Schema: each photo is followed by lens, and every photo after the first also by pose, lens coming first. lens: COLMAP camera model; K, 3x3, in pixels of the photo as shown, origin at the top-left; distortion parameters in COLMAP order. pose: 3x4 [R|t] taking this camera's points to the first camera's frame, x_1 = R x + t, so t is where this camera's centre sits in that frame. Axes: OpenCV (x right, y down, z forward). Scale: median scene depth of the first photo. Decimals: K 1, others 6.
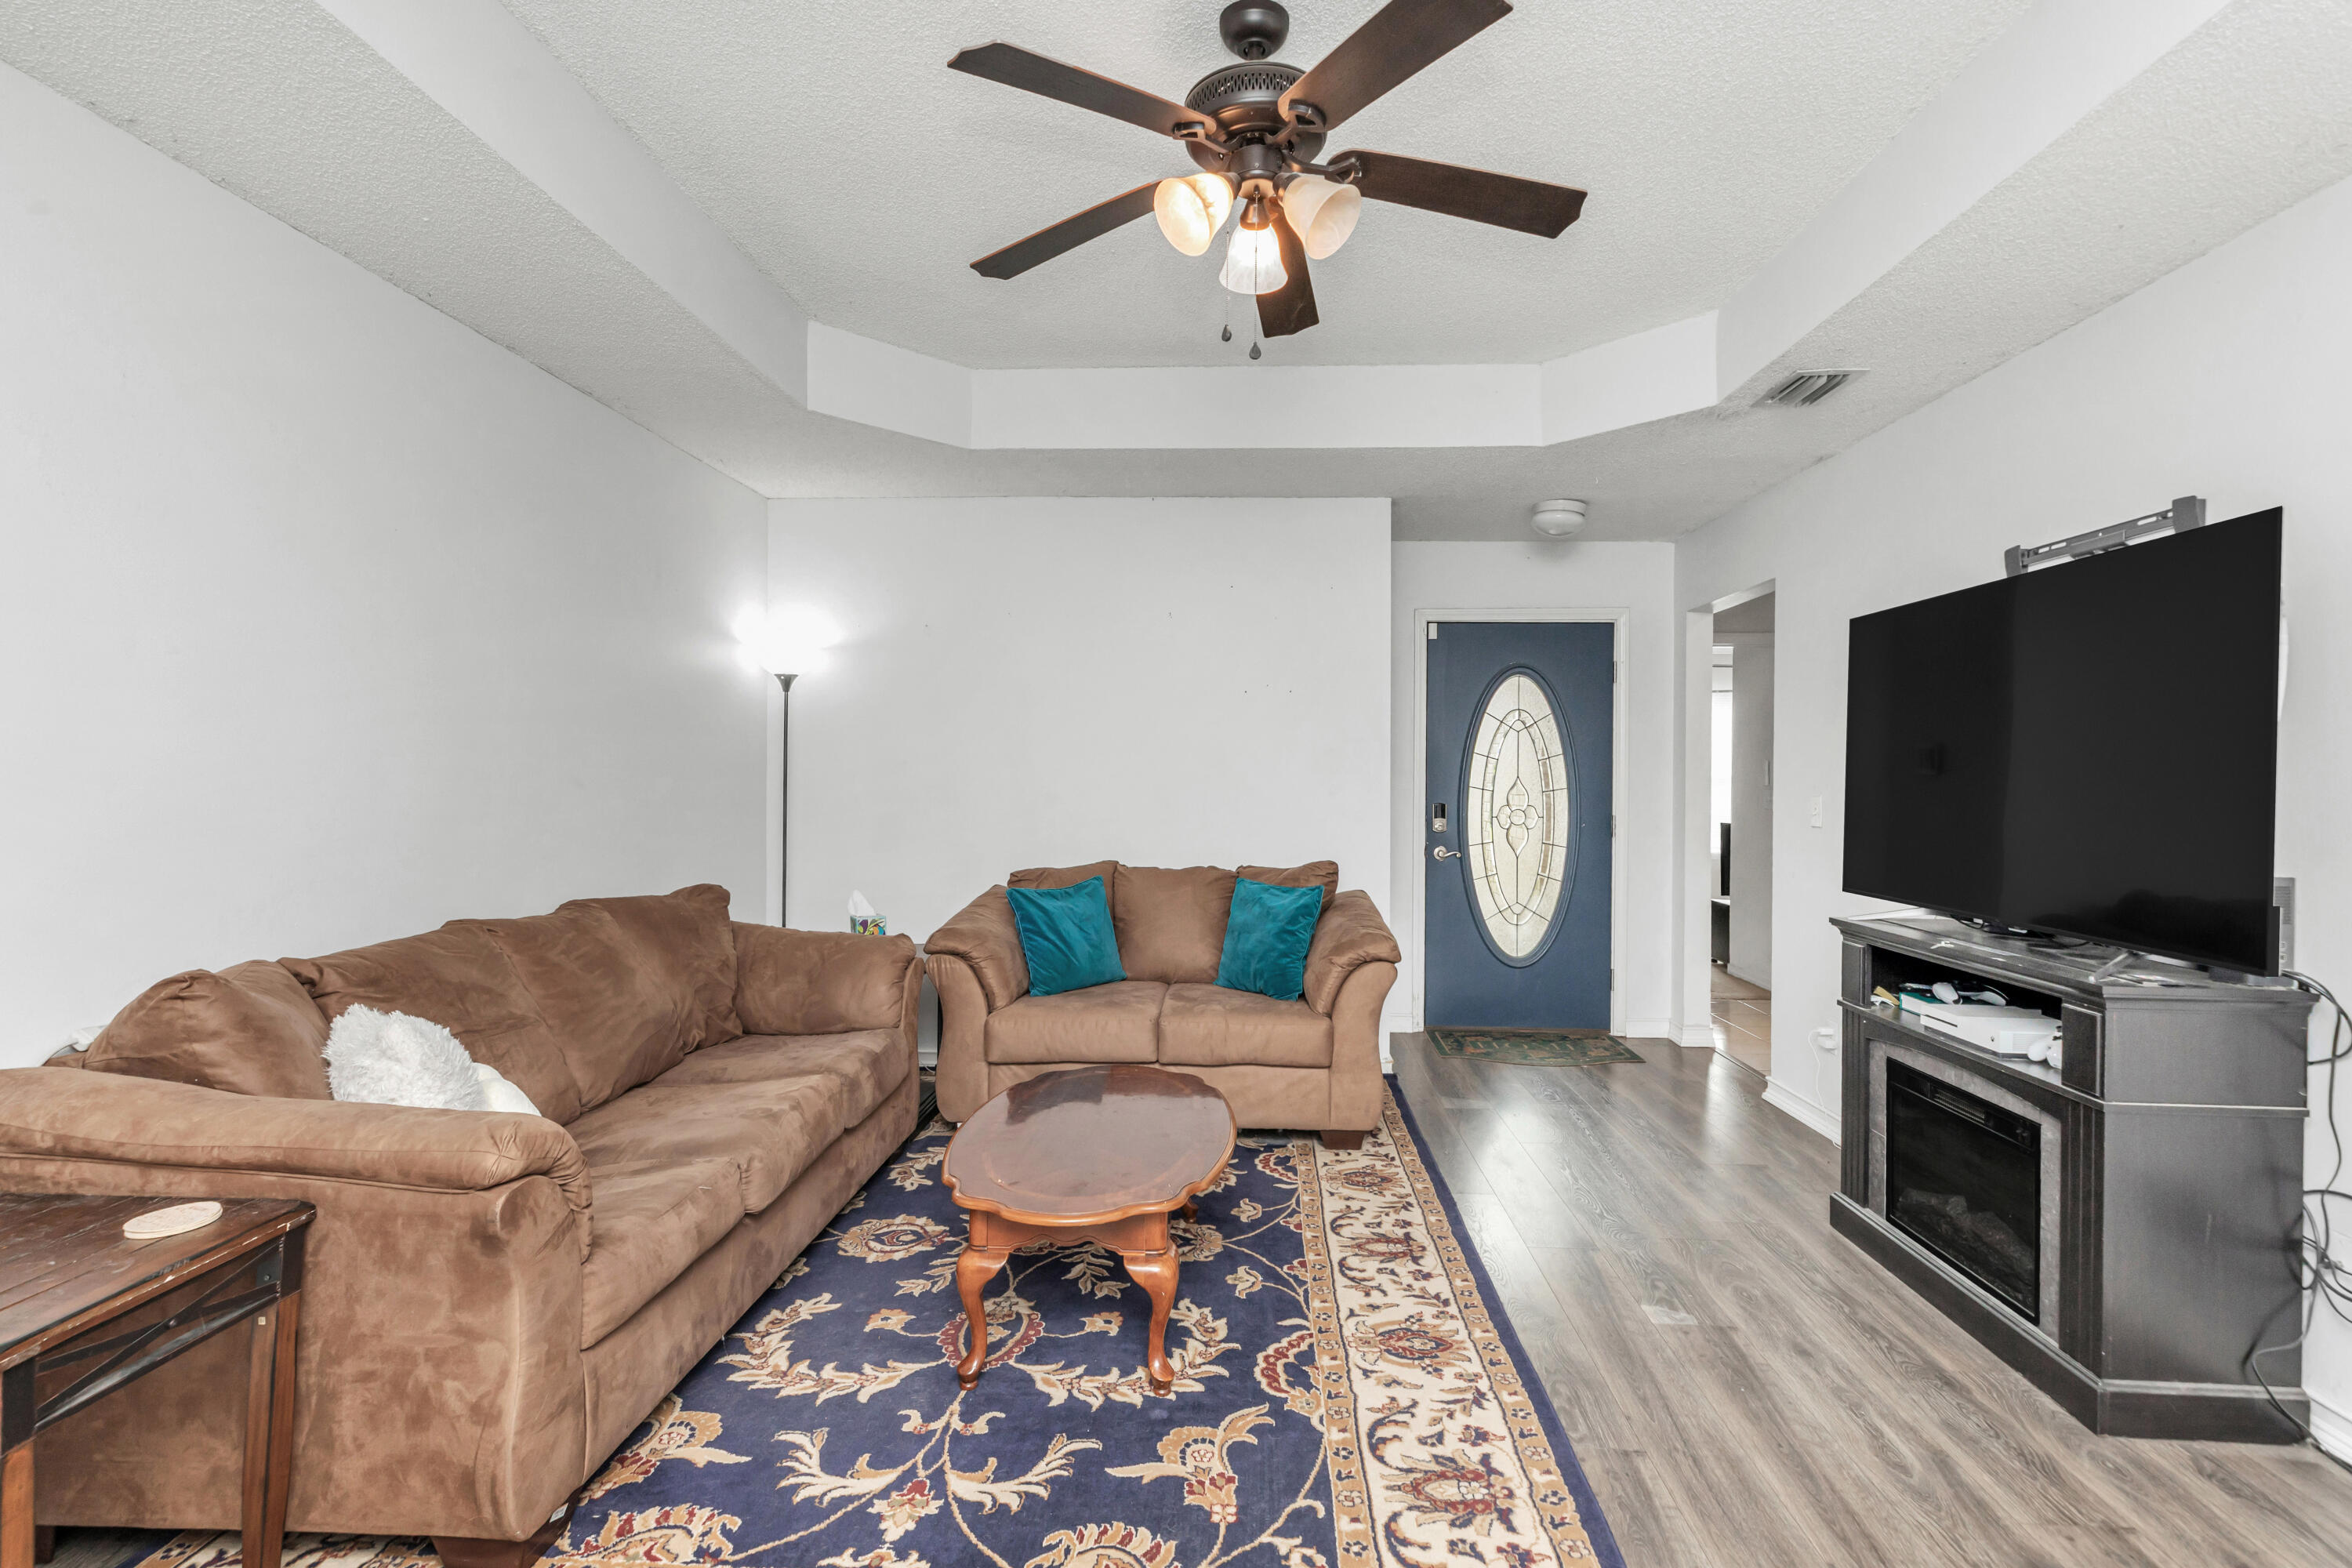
lens RADIAL K [[1133.1, 0, 1204.1], [0, 1133.1, 771.8], [0, 0, 1]] dist [0.003642, -0.000762]
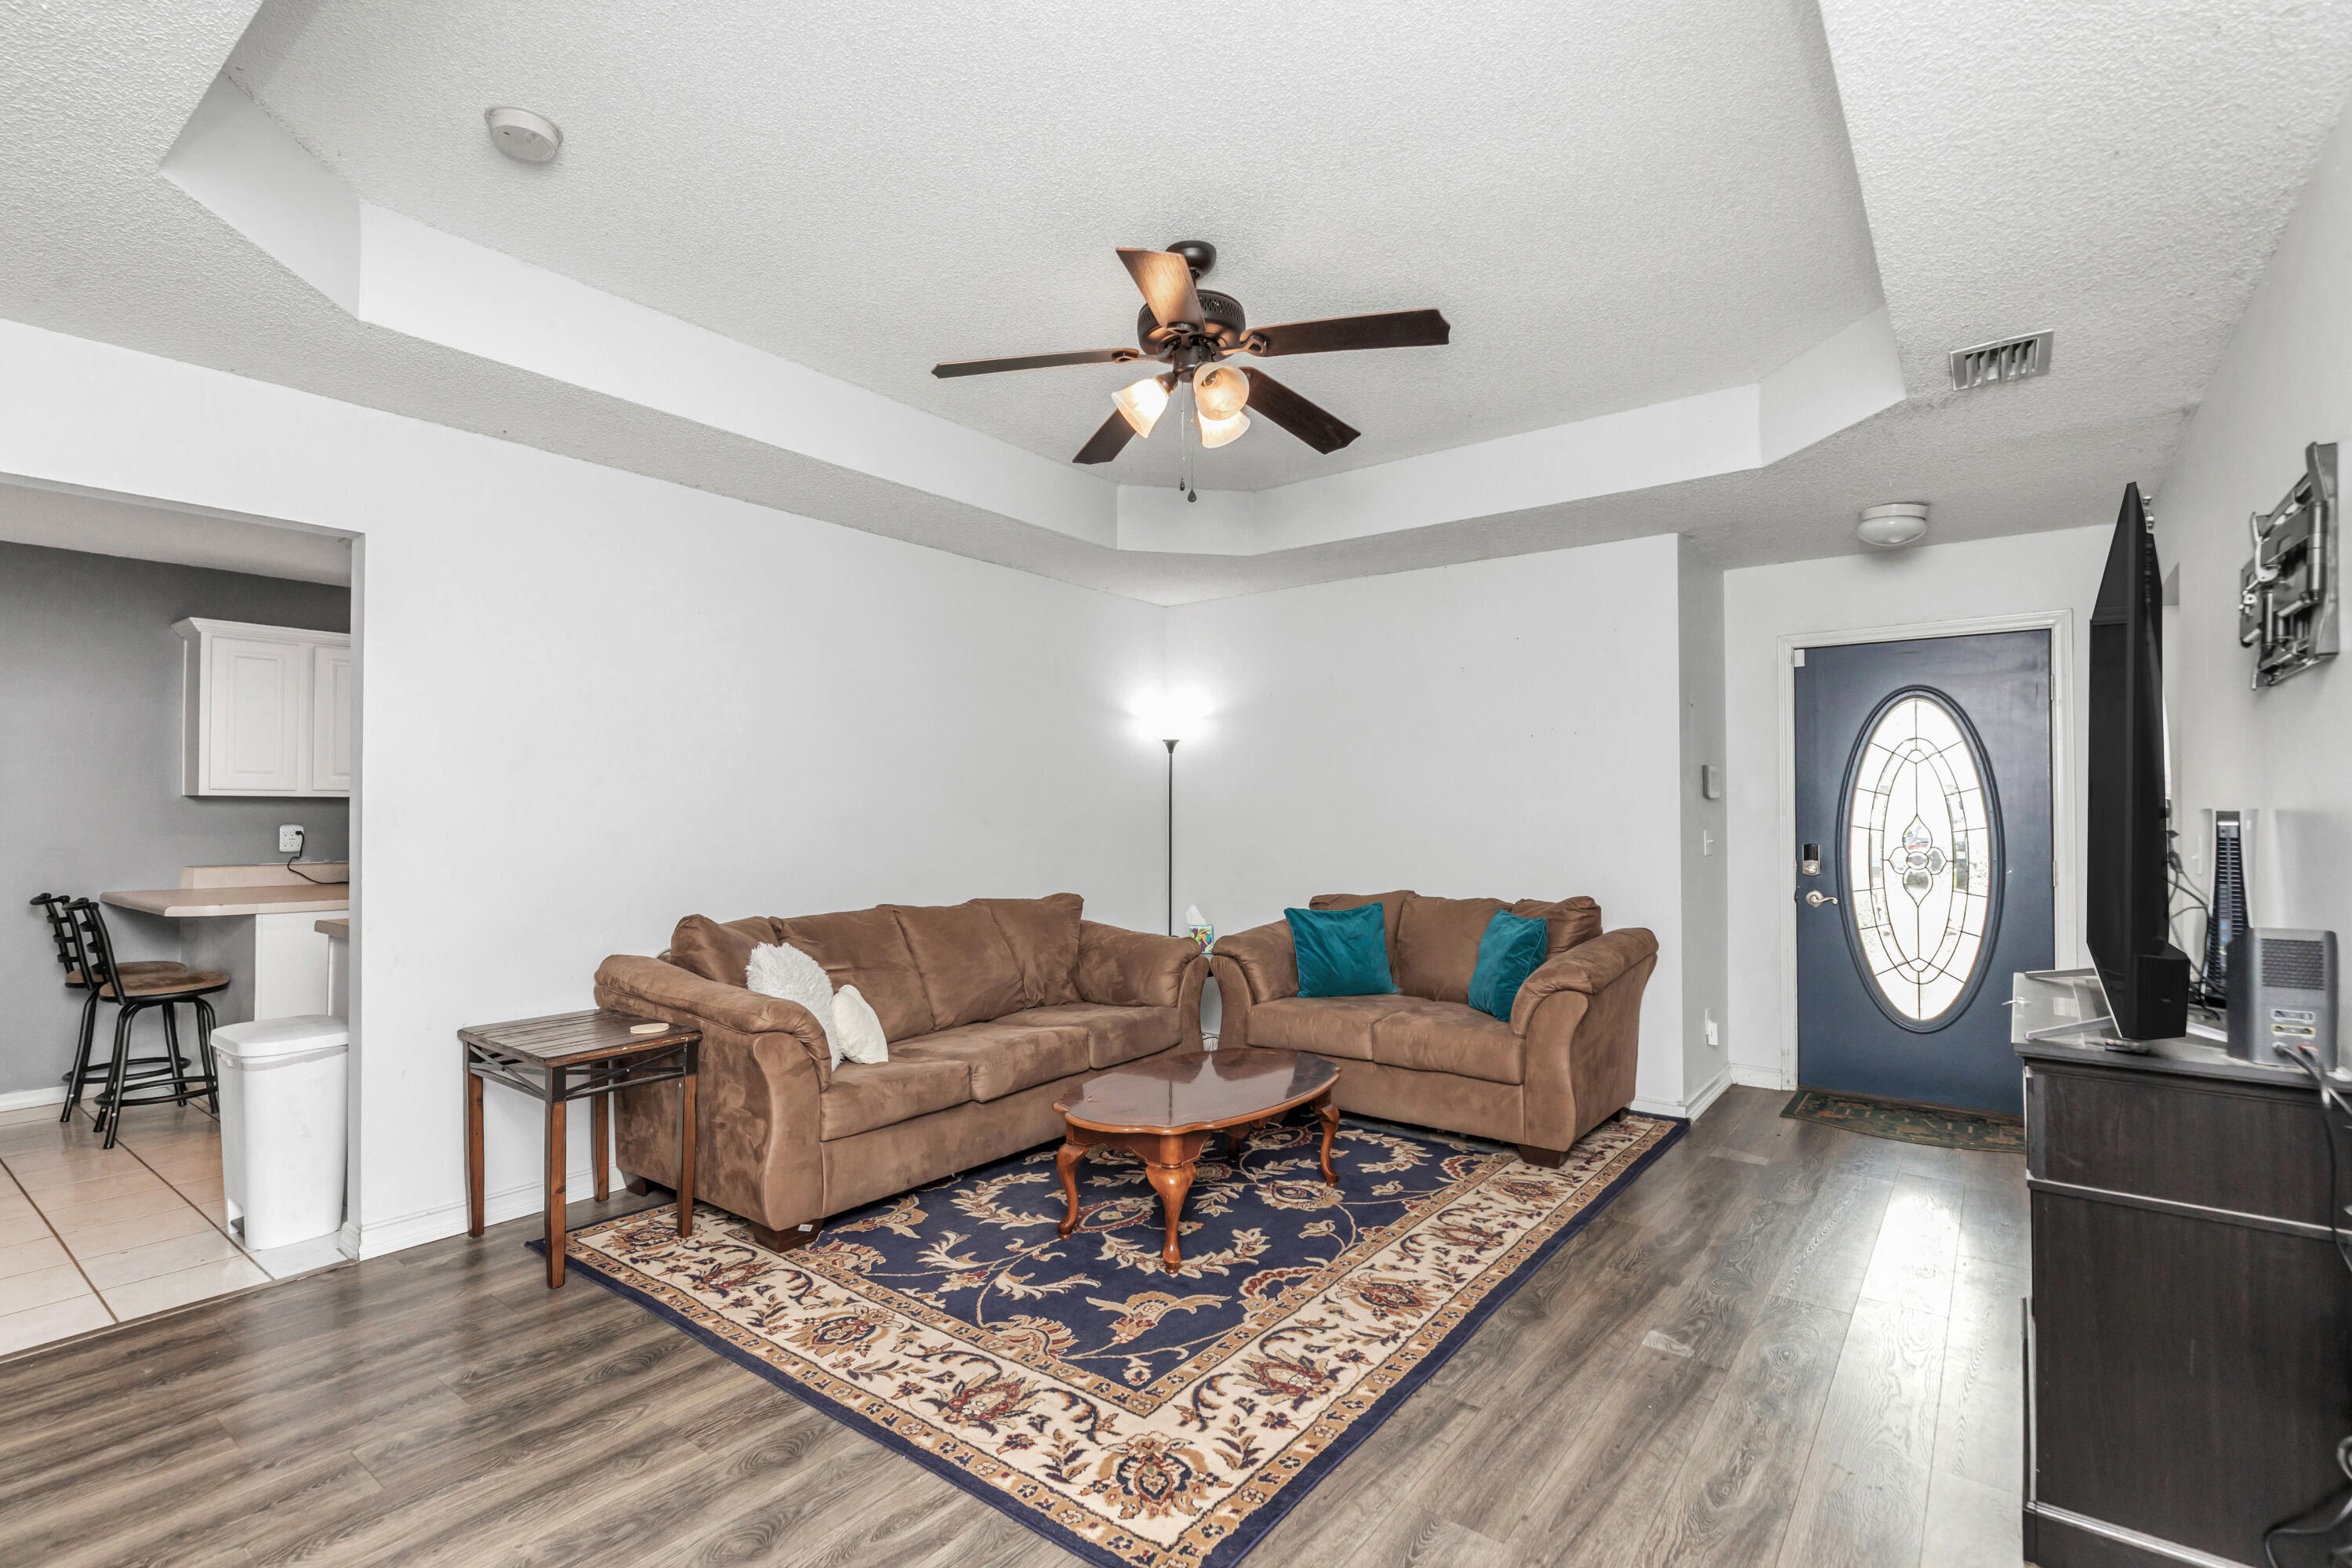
lens RADIAL K [[1090.4, 0, 1164.7], [0, 1090.4, 798.2], [0, 0, 1]] dist [0.002319, -0.000131]
pose [[0.817829, -0.015340, -0.575257, 0.627738], [0.005134, 0.999799, -0.019362, 0.010923], [0.575439, 0.012882, 0.817743, -0.059041]]
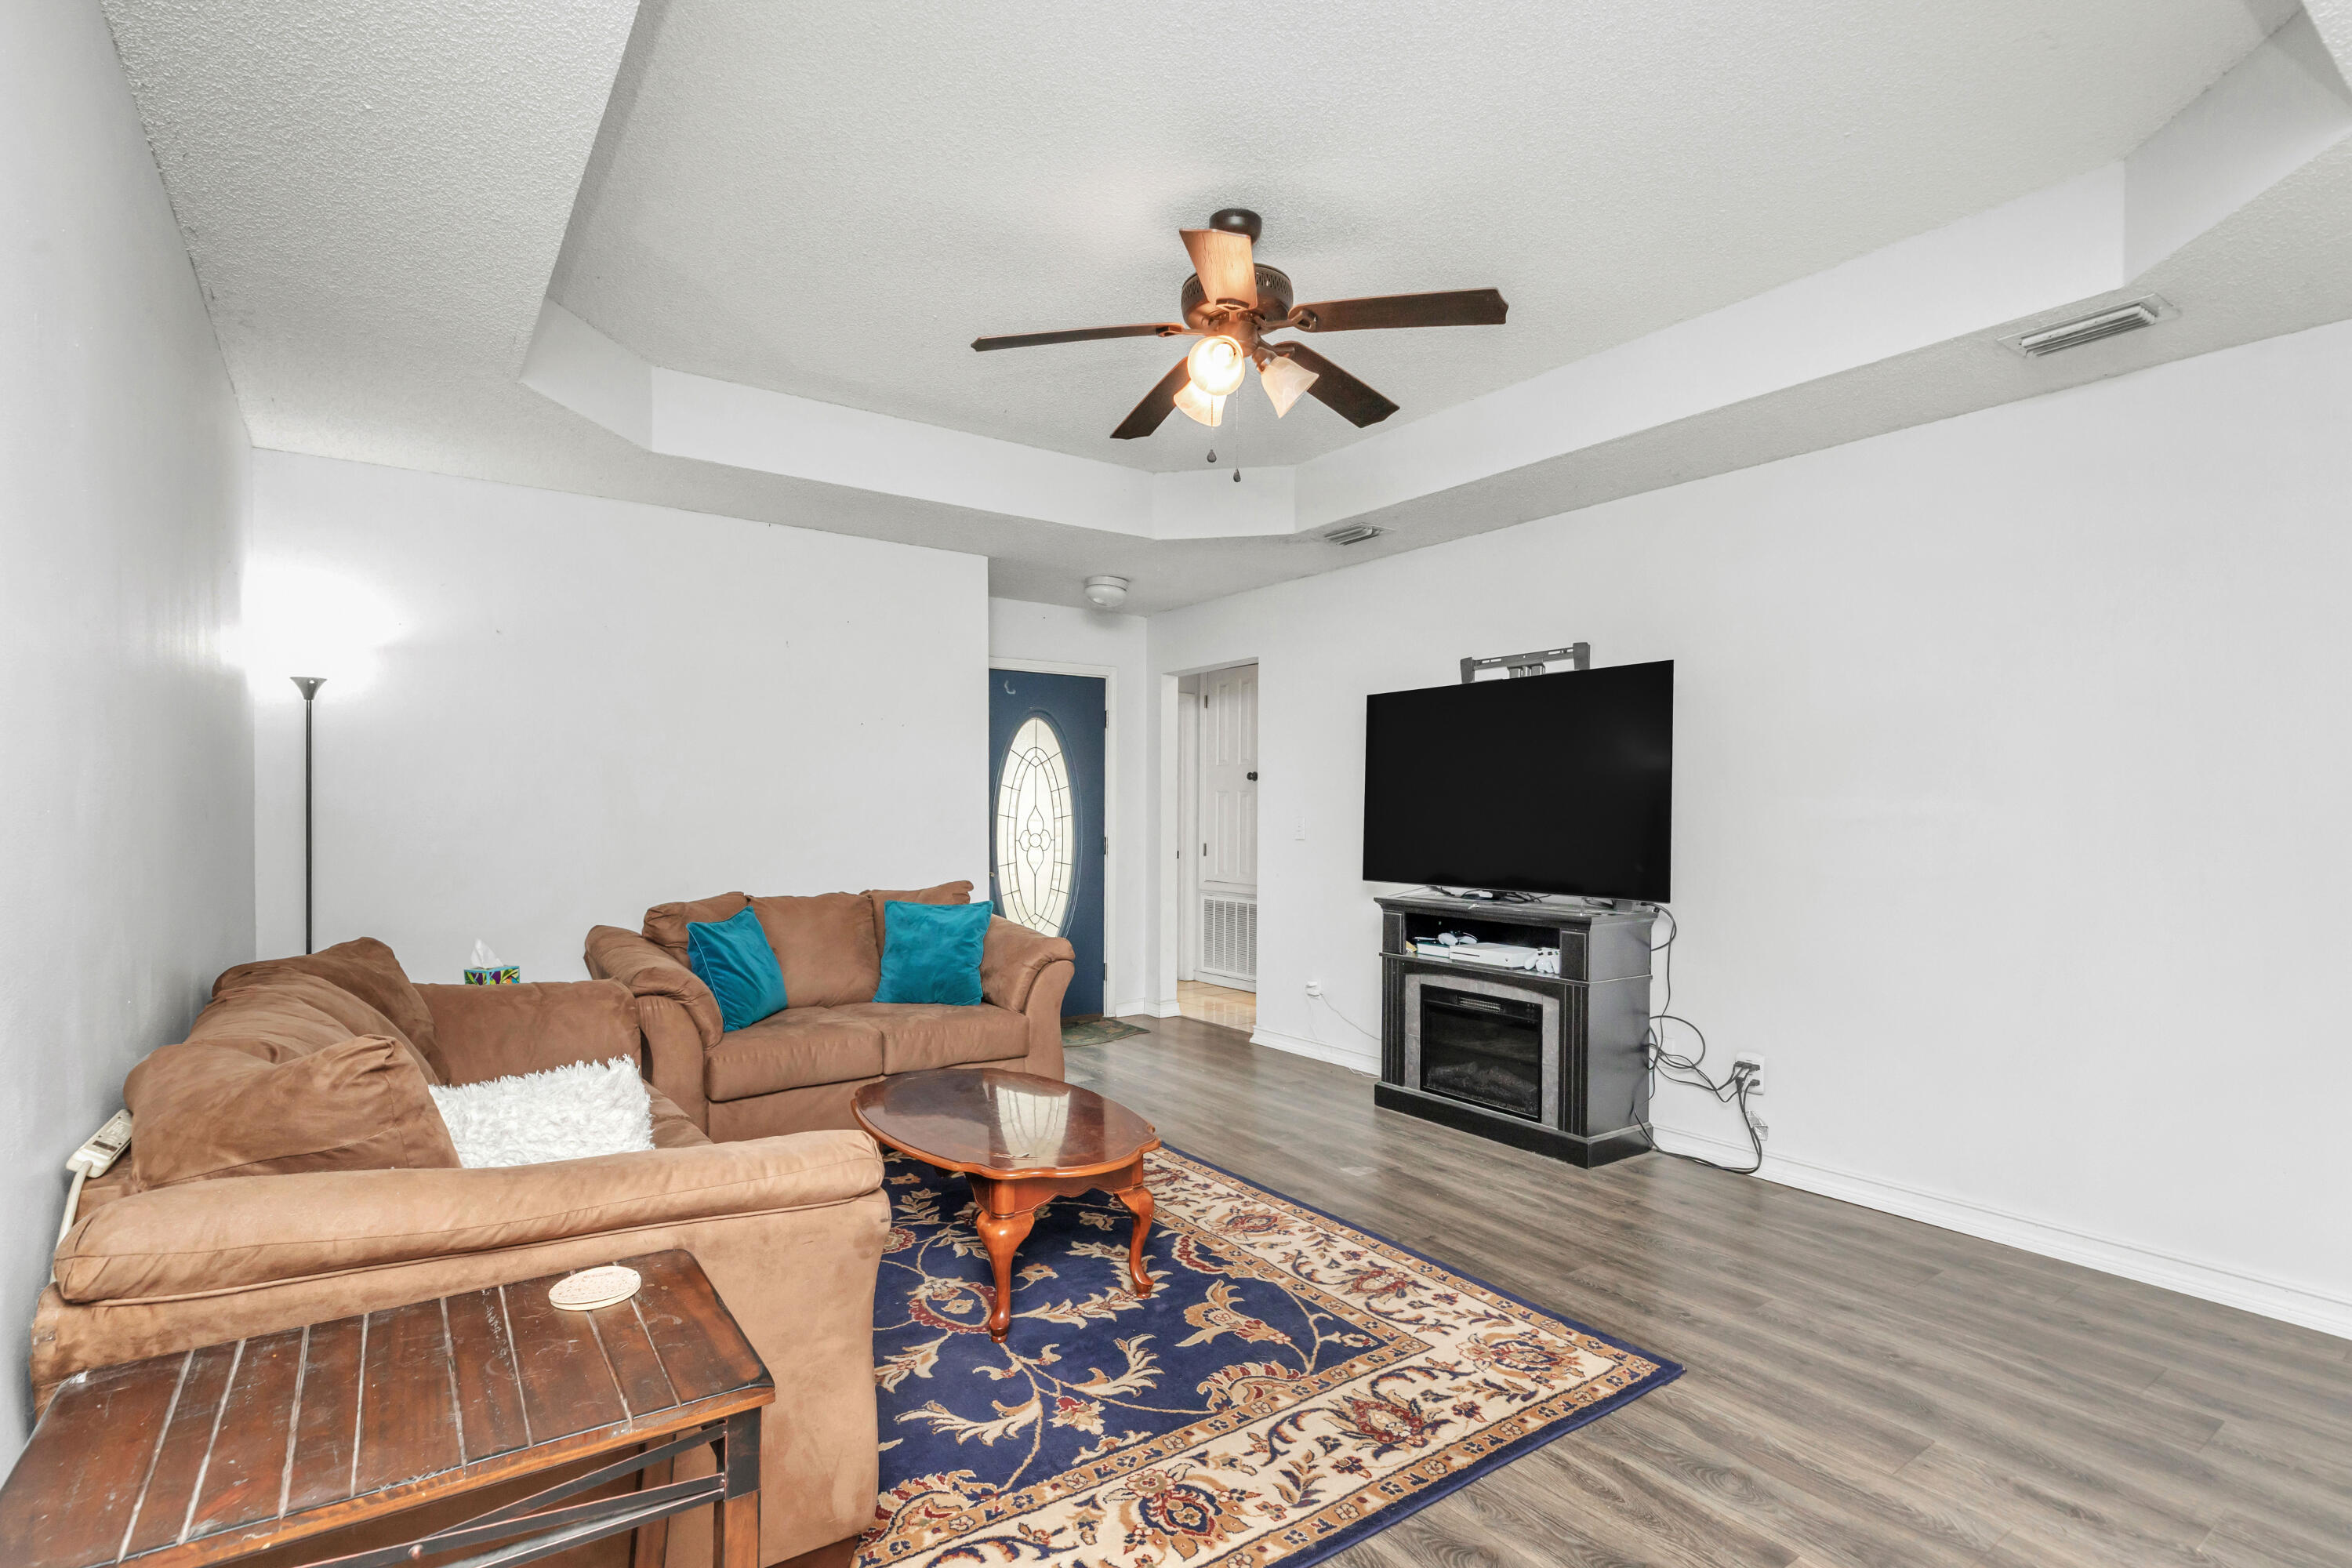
lens RADIAL K [[1113.9, 0, 1188.1], [0, 1113.9, 815.4], [0, 0, 1]] dist [0.004110, 0.000160]
pose [[0.786479, -0.008068, 0.617565, -0.664996], [0.002895, 0.999952, 0.009376, 0.008717], [-0.617611, -0.005586, 0.786464, 0.012027]]
